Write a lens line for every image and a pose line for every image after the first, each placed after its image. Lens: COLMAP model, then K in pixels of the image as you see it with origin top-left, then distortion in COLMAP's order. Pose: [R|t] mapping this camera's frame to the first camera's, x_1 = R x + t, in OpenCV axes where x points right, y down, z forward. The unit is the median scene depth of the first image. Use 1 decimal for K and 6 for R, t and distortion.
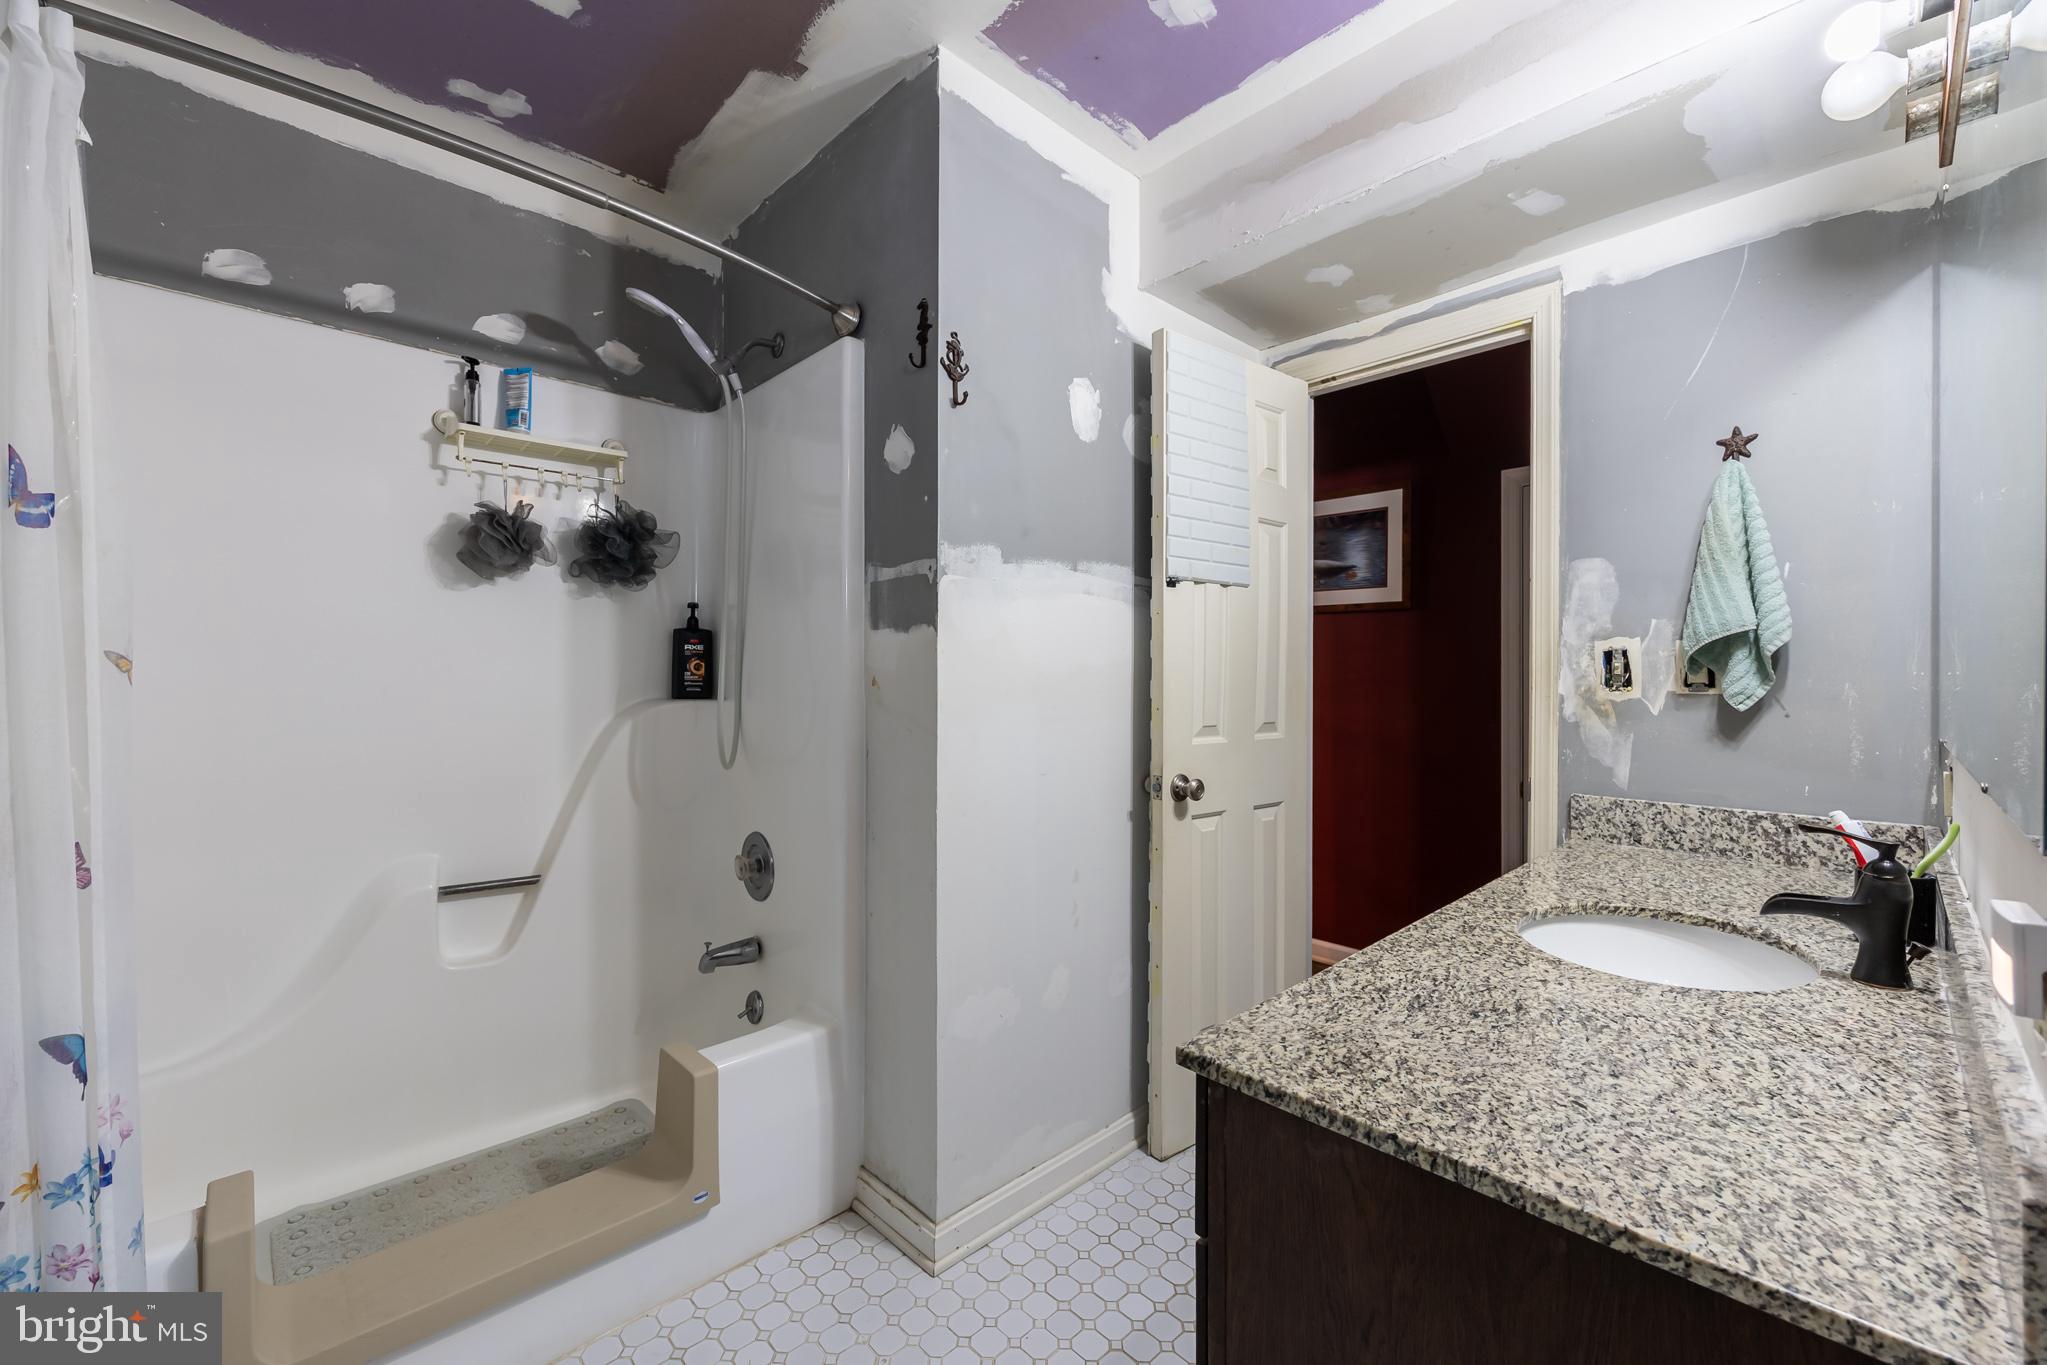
lens RADIAL K [[817.8, 0, 1021.0], [0, 817.8, 682.4], [0, 0, 1]] dist [-0.002949, -0.000201]
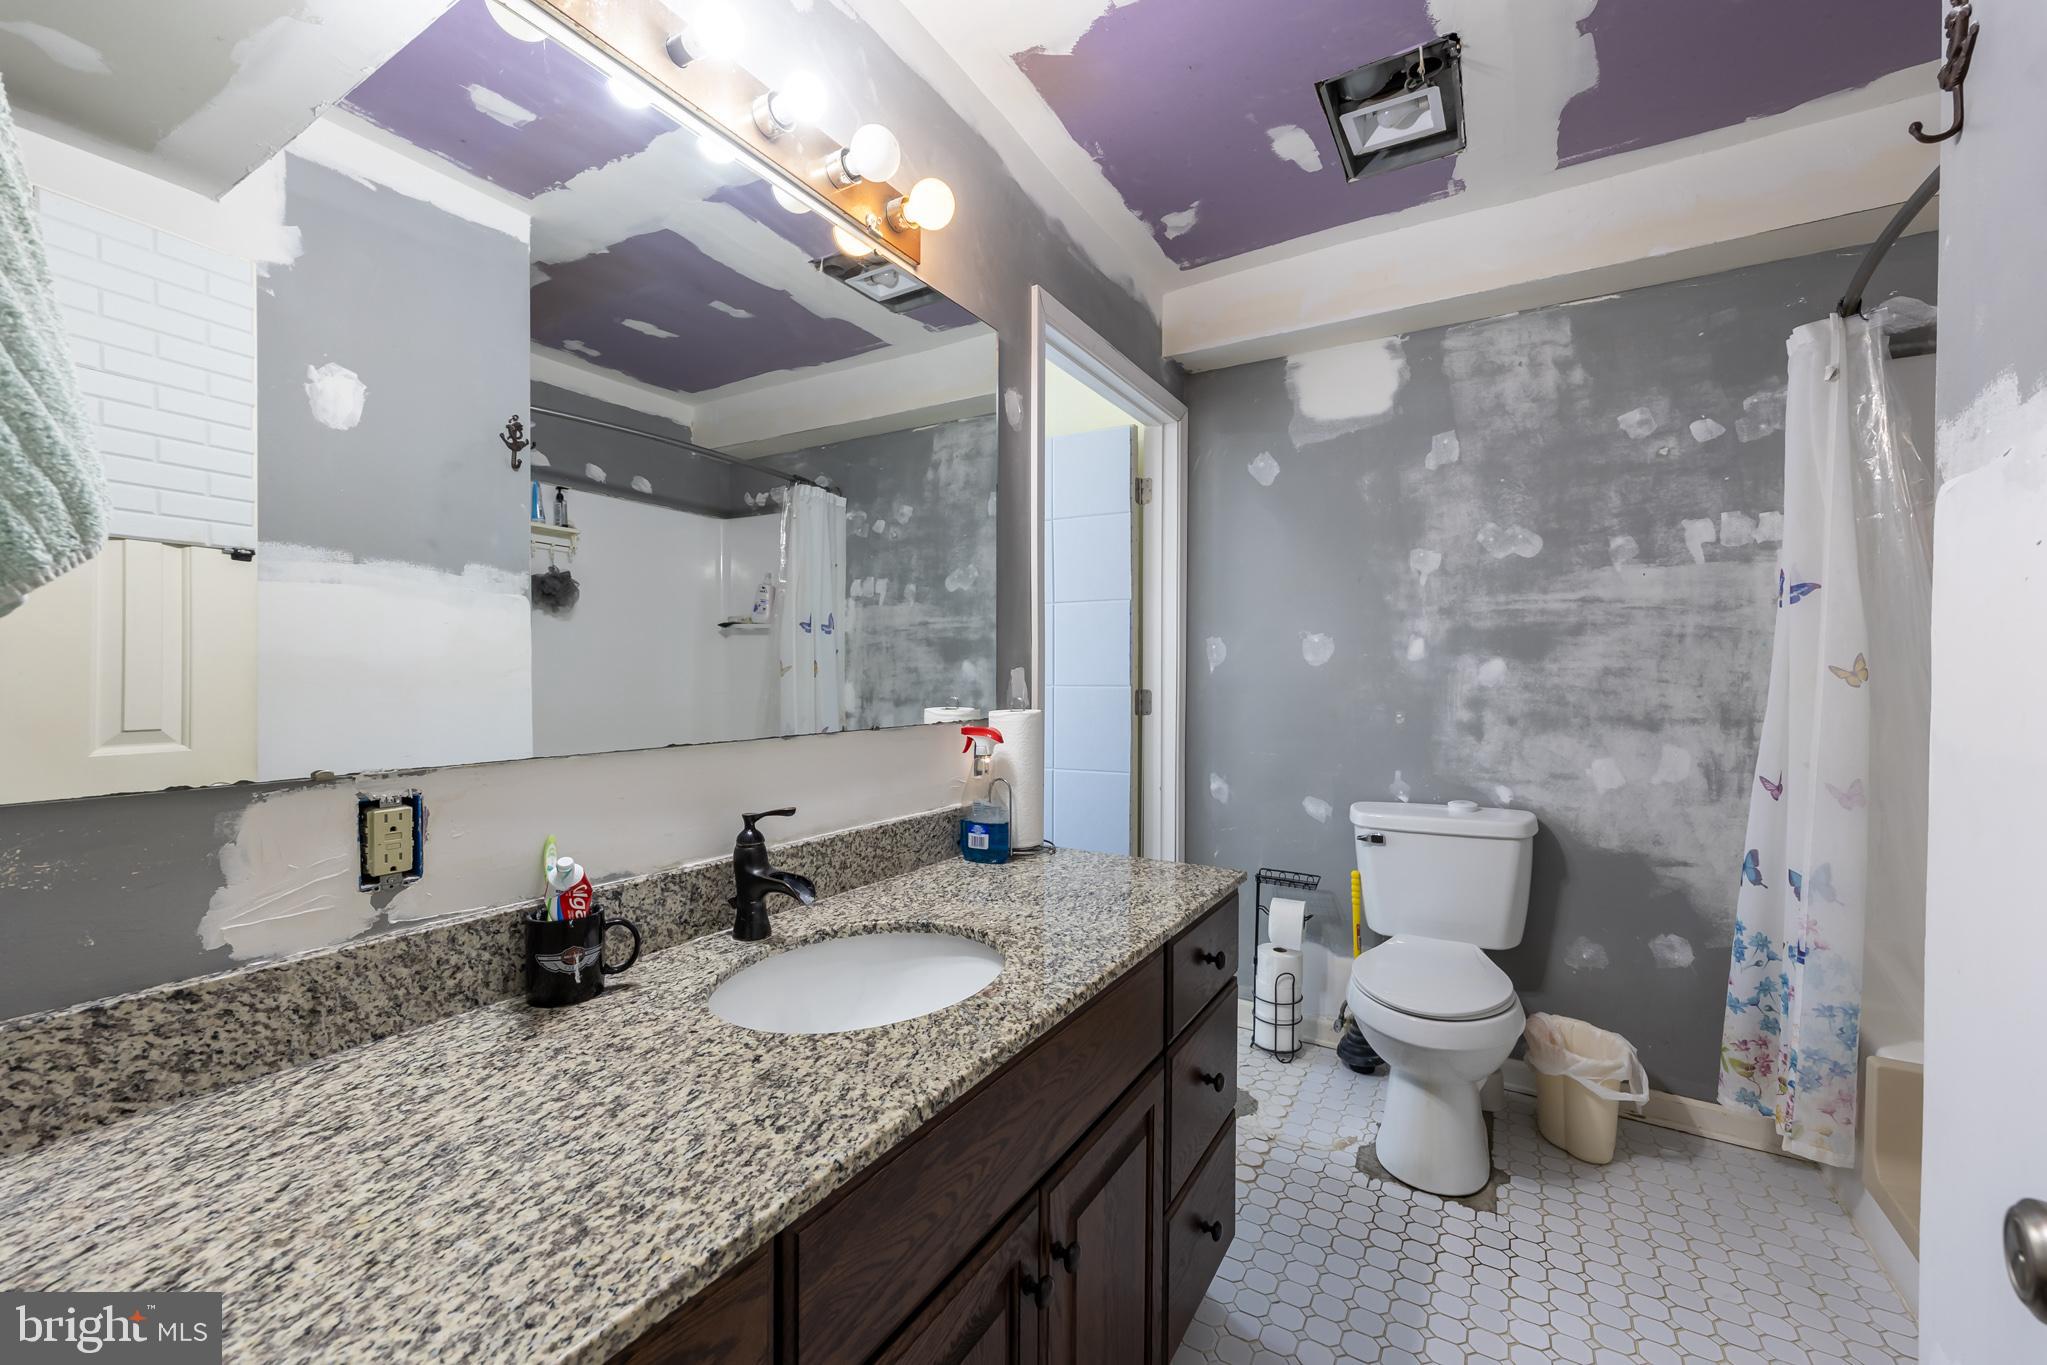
lens RADIAL K [[817.8, 0, 1025.2], [0, 817.8, 682.2], [0, 0, 1]] dist [-0.002949, -0.000201]
pose [[-0.963762, -0.000937, -0.266762, 0.963836], [-0.005584, 0.999846, 0.016663, -0.016911], [0.266705, 0.017549, -0.963618, 2.166647]]
